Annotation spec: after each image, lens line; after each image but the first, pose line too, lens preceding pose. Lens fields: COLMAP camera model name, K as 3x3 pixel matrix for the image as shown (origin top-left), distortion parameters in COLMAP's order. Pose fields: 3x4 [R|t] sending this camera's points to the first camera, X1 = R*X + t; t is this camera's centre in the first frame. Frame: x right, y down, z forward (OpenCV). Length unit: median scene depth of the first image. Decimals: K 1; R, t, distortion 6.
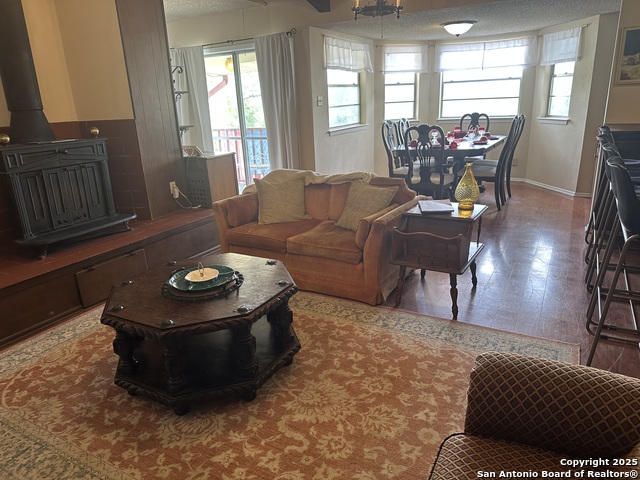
lens RADIAL K [[446.5, 0, 320.0], [0, 446.5, 240.0], [0, 0, 1]] dist [0.049414, -0.068351]
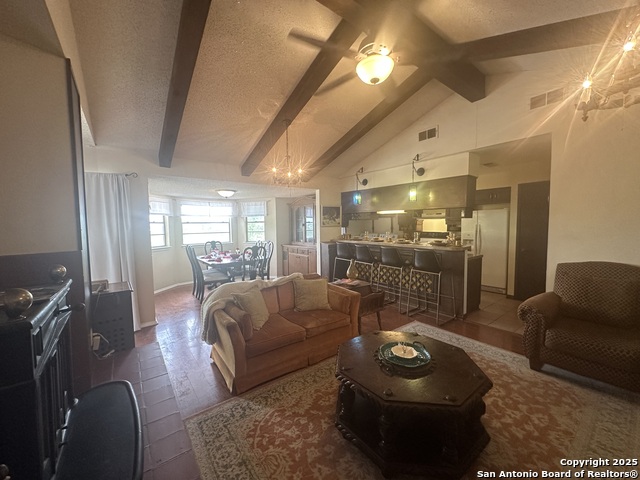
lens RADIAL K [[254.6, 0, 320.0], [0, 254.6, 240.0], [0, 0, 1]] dist [-0.007879, 0.001927]
pose [[0.400597, -0.015766, 0.916119, -0.368950], [0.276923, 0.955176, -0.104654, -0.079512], [-0.873405, 0.295618, 0.387007, 0.295135]]
